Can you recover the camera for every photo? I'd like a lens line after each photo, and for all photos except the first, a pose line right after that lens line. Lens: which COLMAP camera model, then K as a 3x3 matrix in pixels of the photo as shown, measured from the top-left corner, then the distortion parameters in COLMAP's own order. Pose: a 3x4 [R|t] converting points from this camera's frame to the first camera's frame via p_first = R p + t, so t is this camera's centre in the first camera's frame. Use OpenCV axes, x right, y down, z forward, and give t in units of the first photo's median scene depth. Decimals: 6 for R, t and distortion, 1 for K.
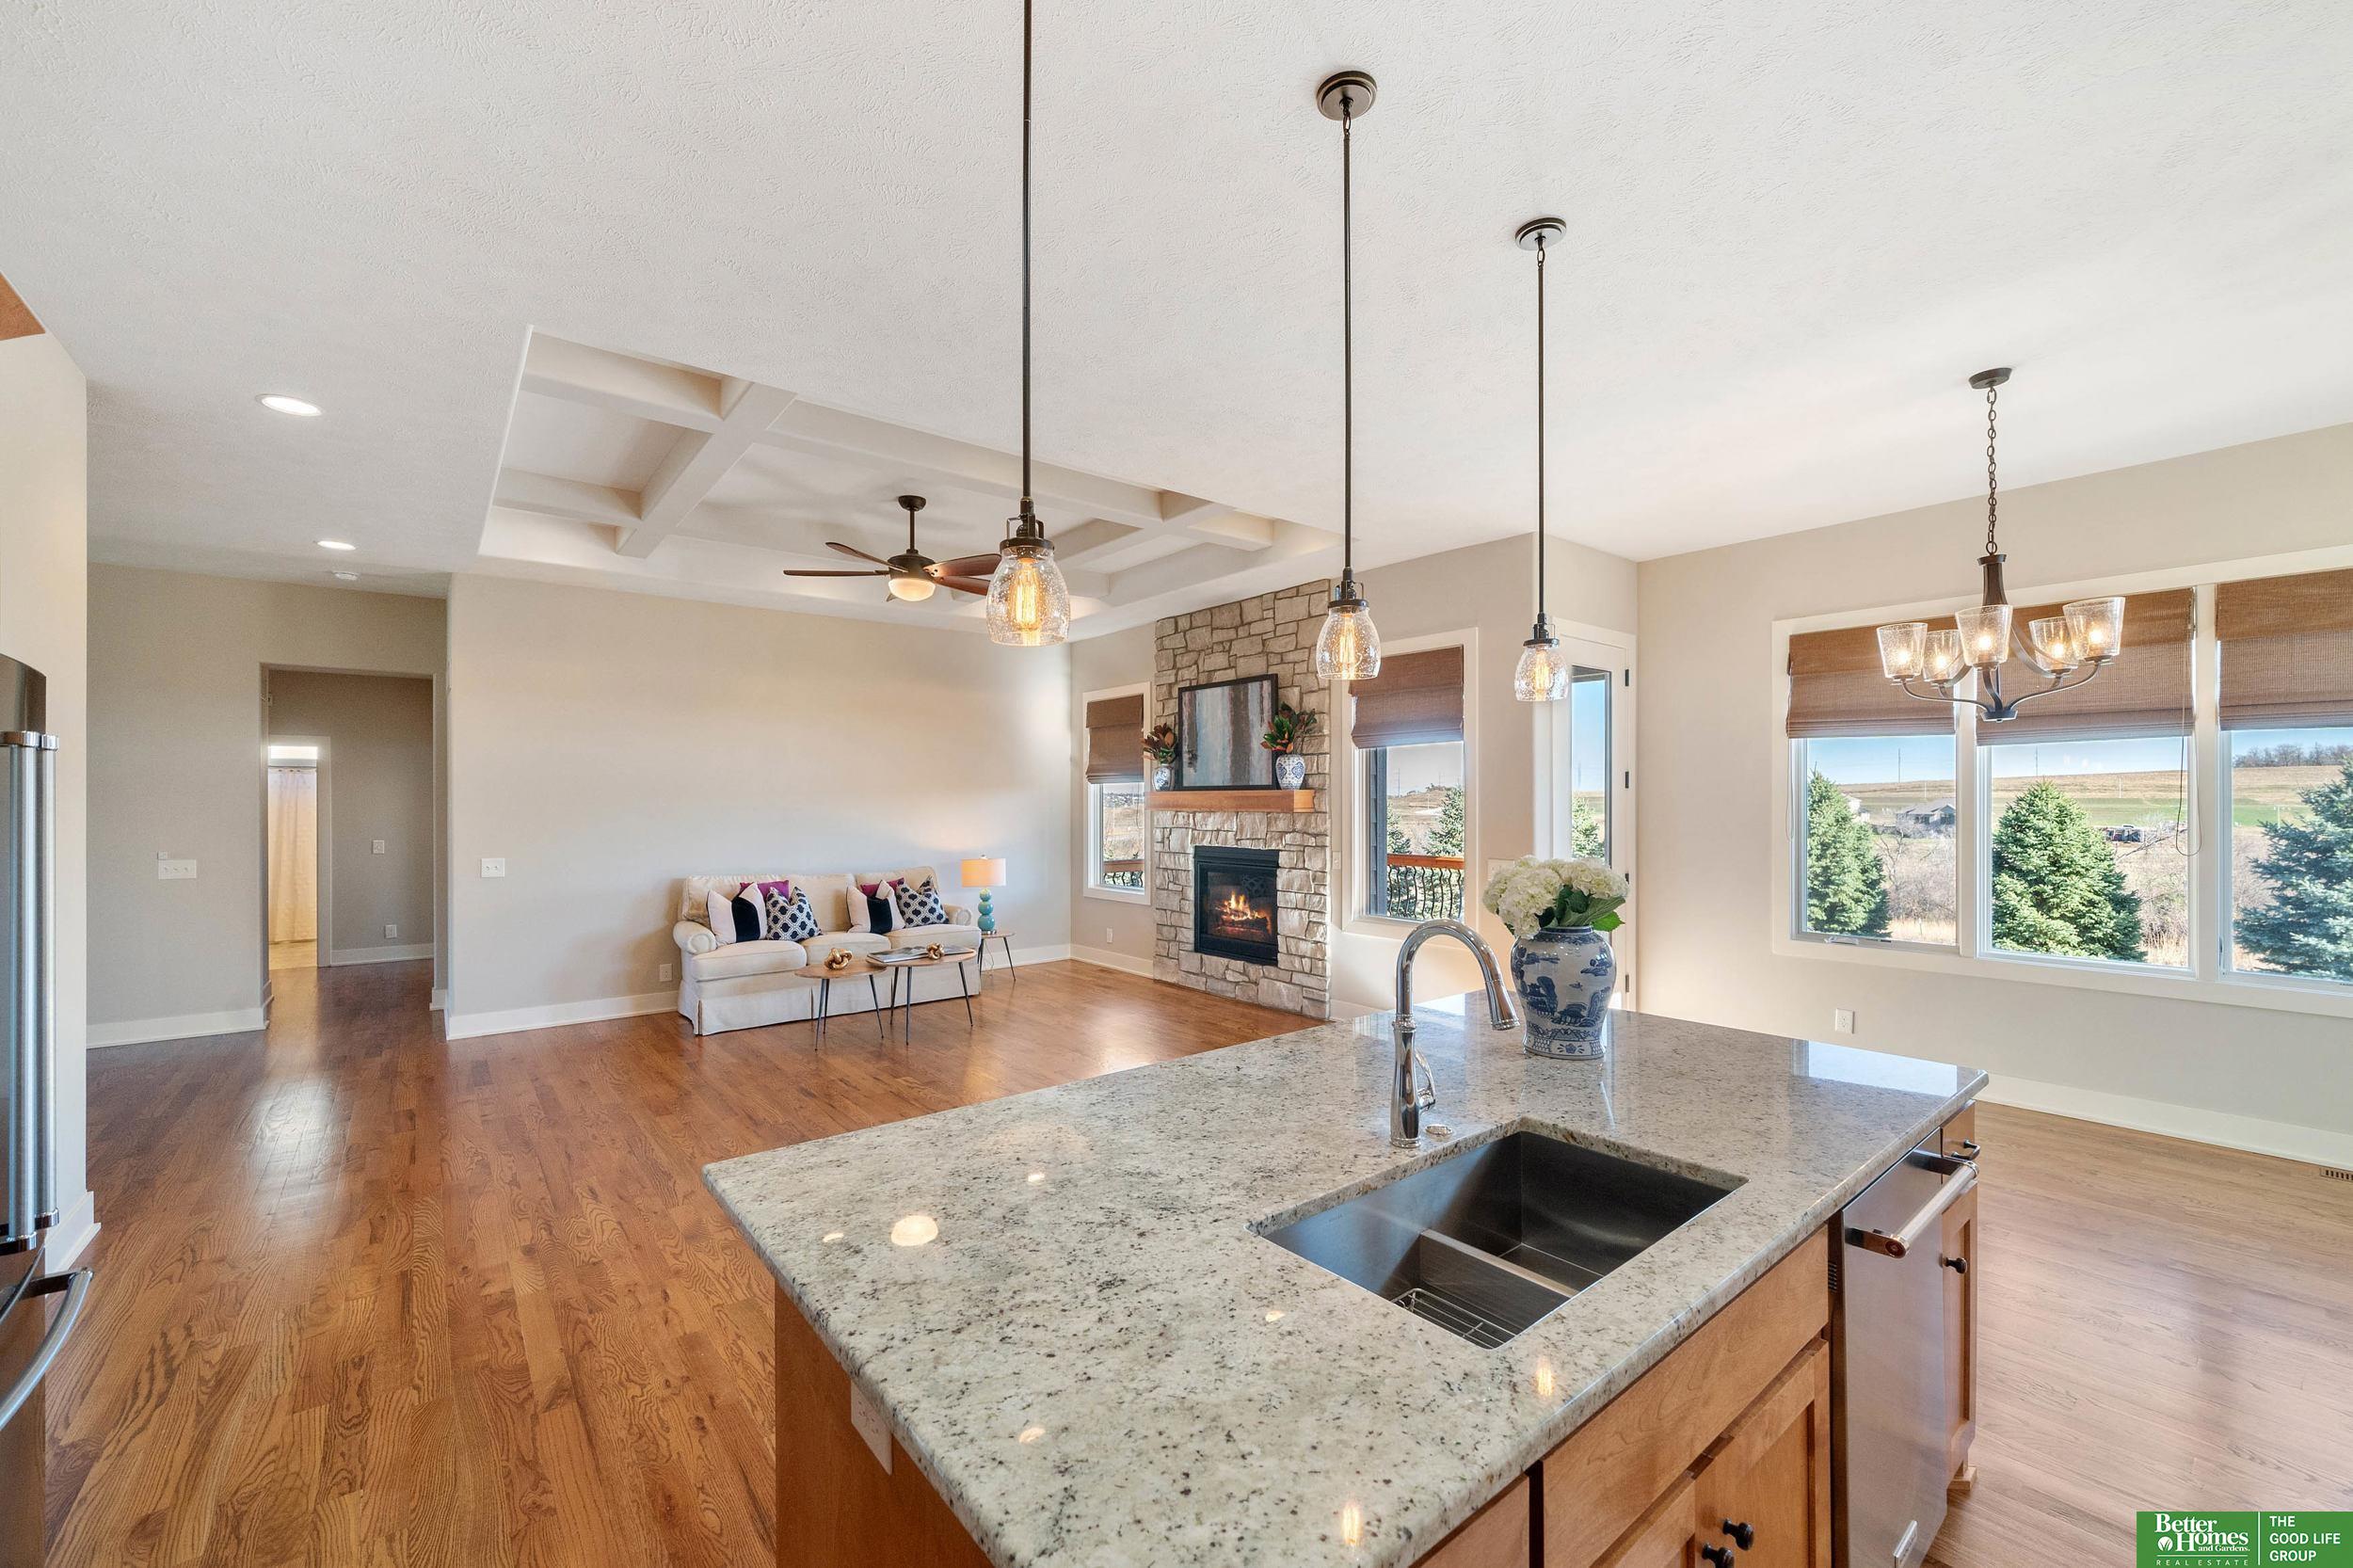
lens RADIAL K [[934.4, 0, 1160.2], [0, 934.4, 799.6], [0, 0, 1]] dist [-0.001442, -0.000042]
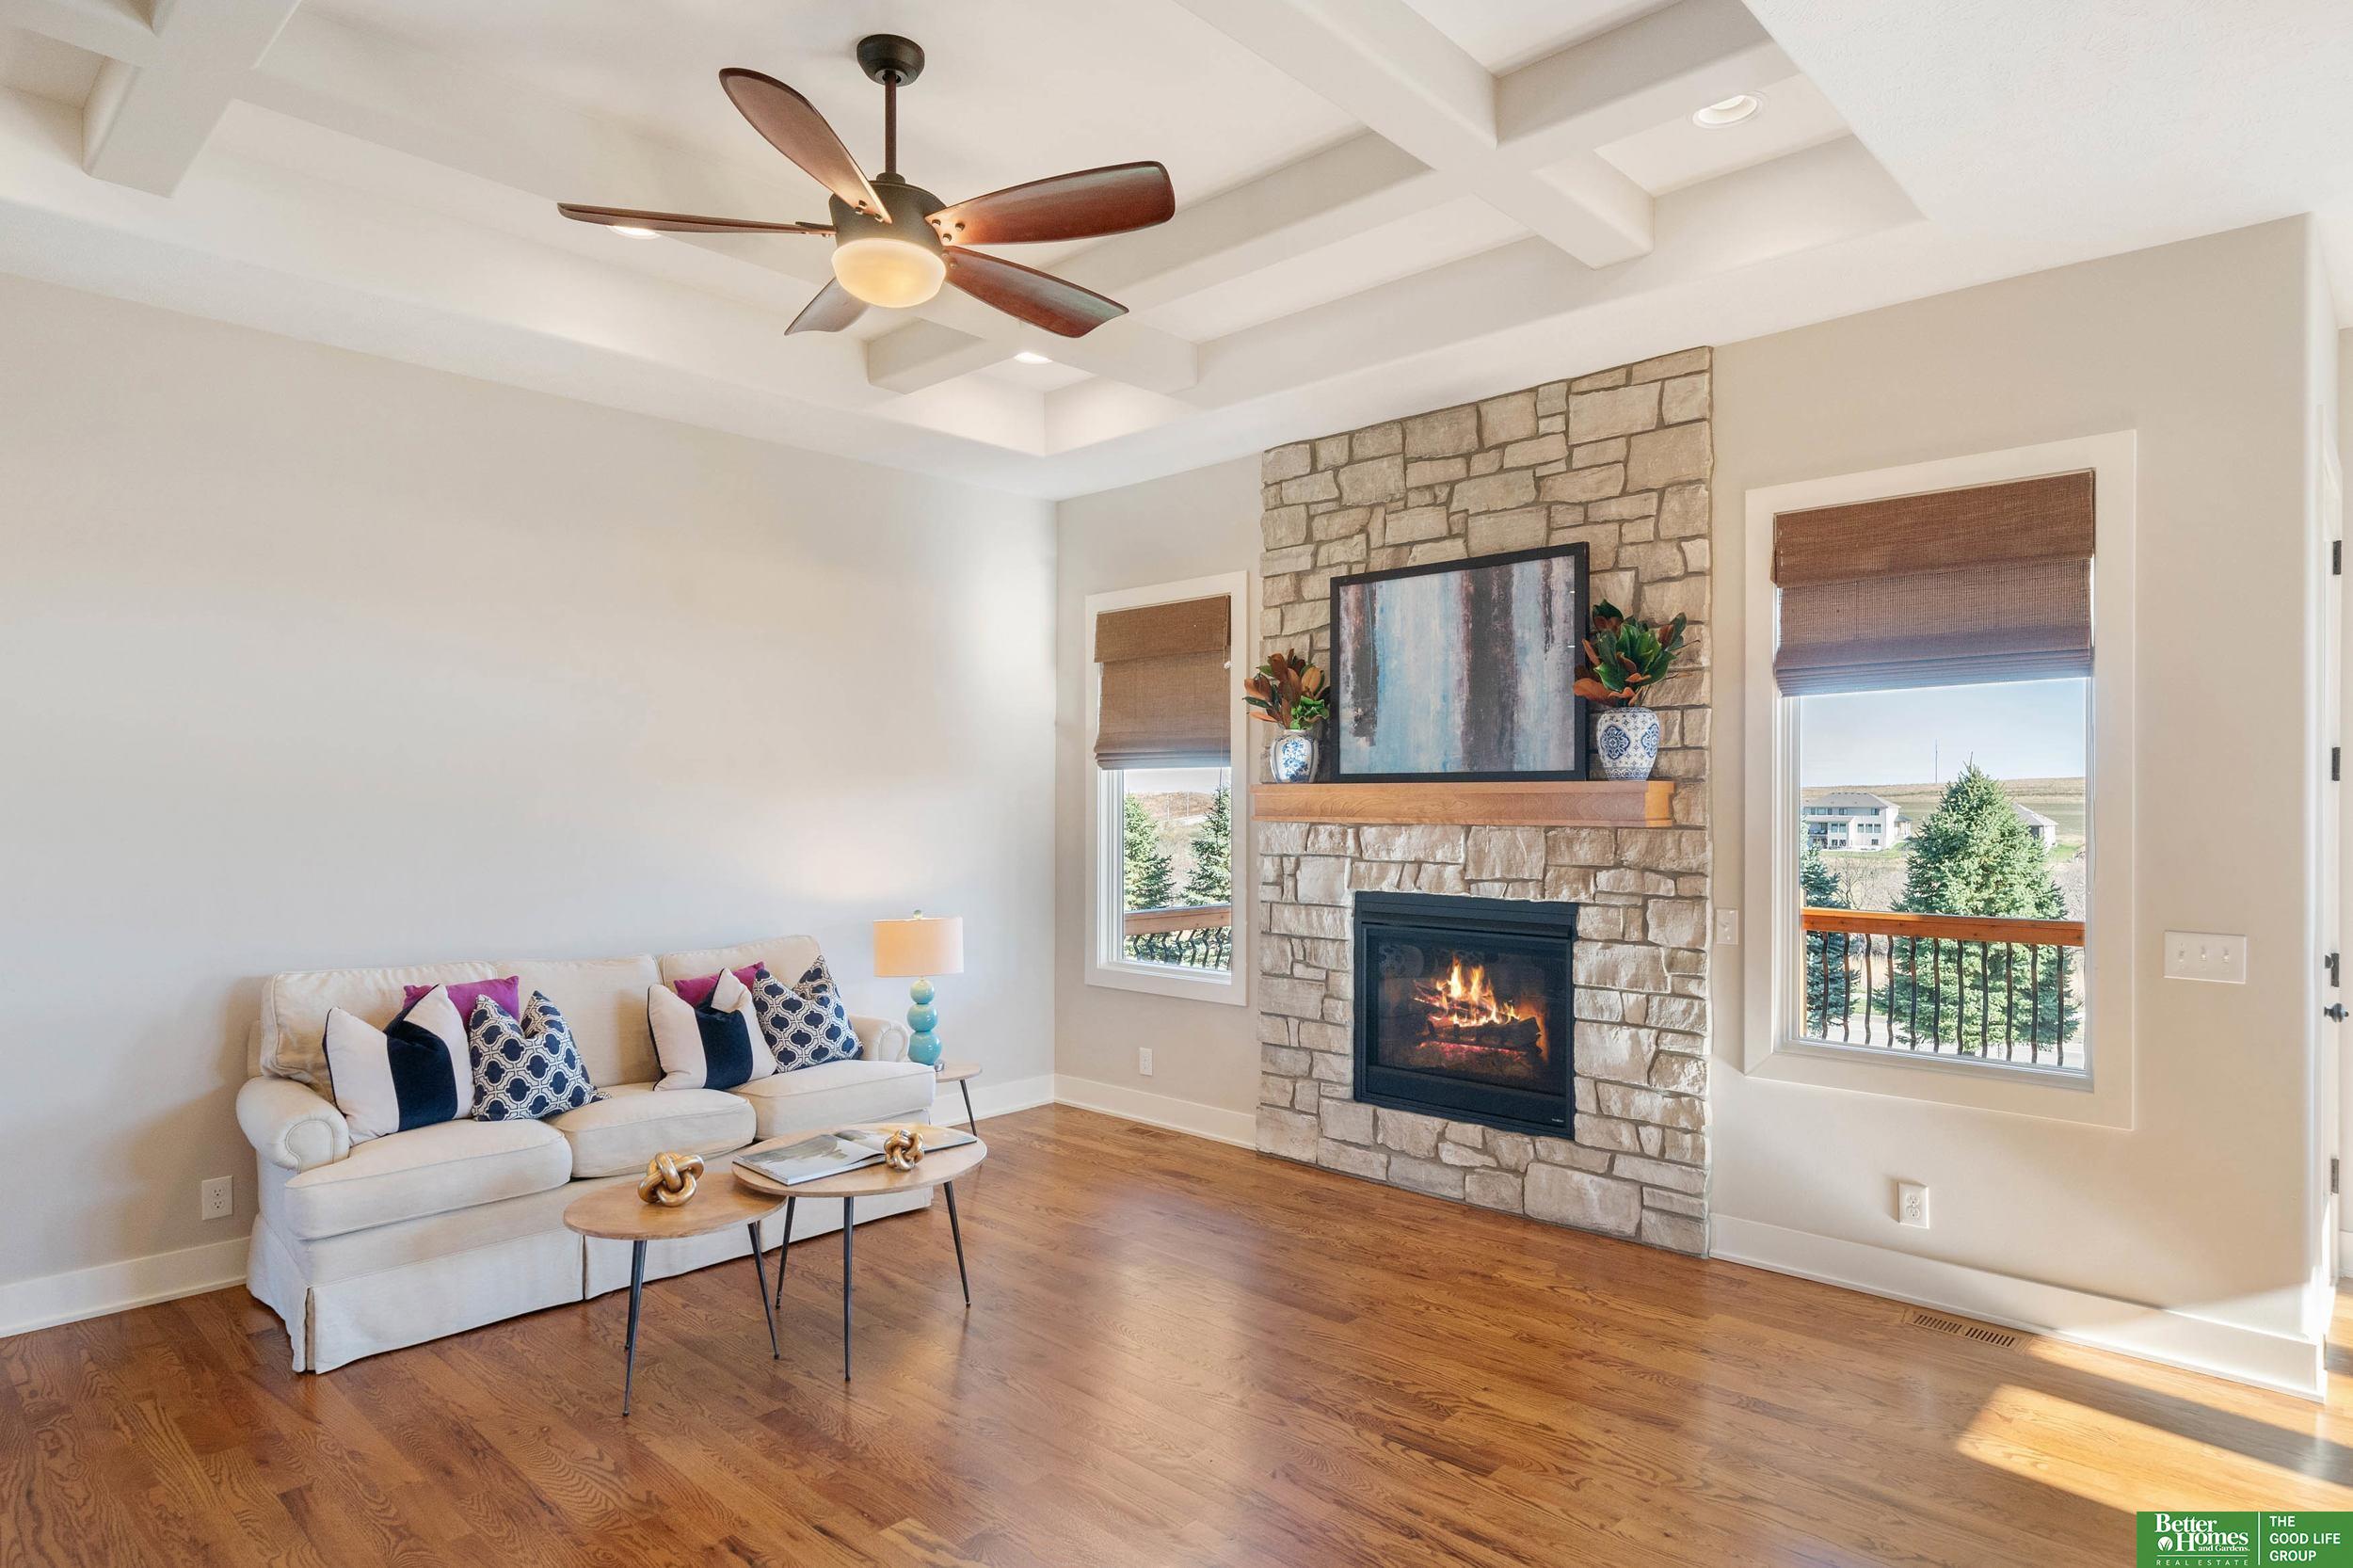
lens RADIAL K [[1308.6, 0, 1158.0], [0, 1308.6, 801.7], [0, 0, 1]] dist [-0.002436, 0.002903]
pose [[0.990566, 0.004396, 0.136965, -0.178562], [-0.004354, 0.999990, -0.000606, 0.001722], [-0.136966, 0.000004, 0.990576, 0.334501]]
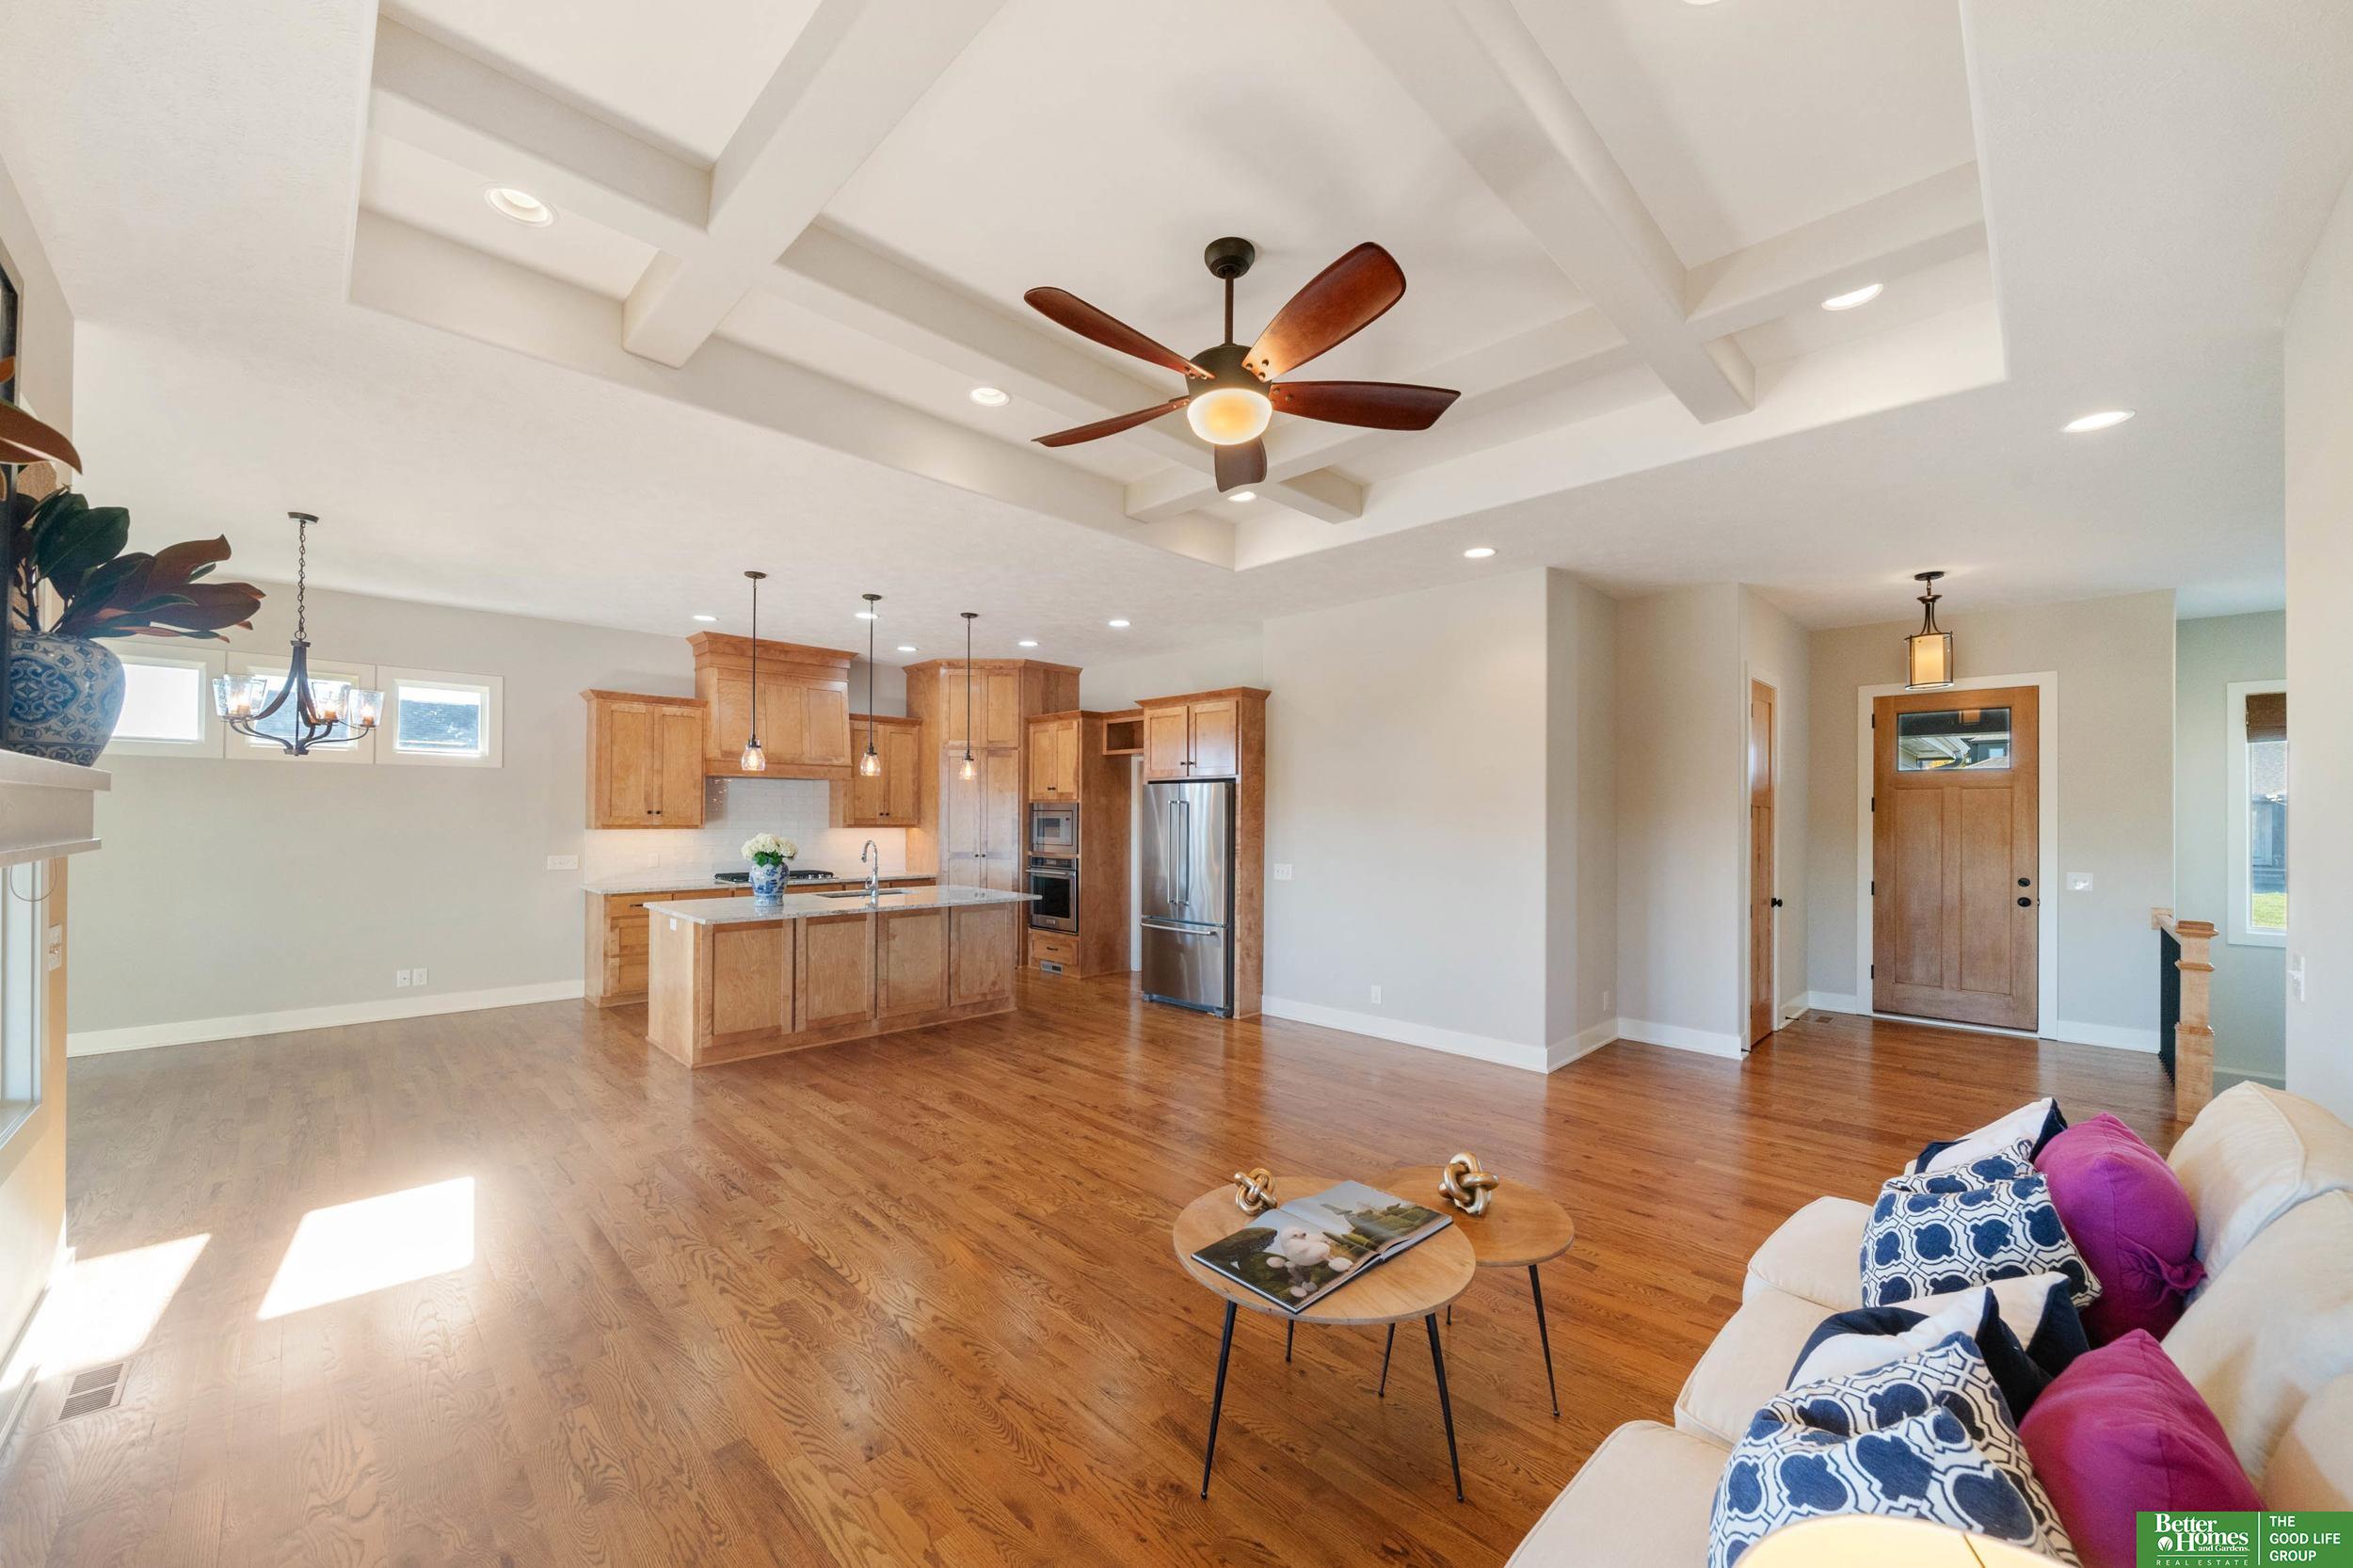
lens RADIAL K [[866.6, 0, 1173.1], [0, 866.6, 814.7], [0, 0, 1]] dist [-0.005148, 0.000149]
pose [[-0.993950, -0.004195, -0.109752, -0.141853], [-0.004021, 0.999990, -0.001810, 0.001956], [0.109758, -0.001358, -0.993957, 1.171409]]
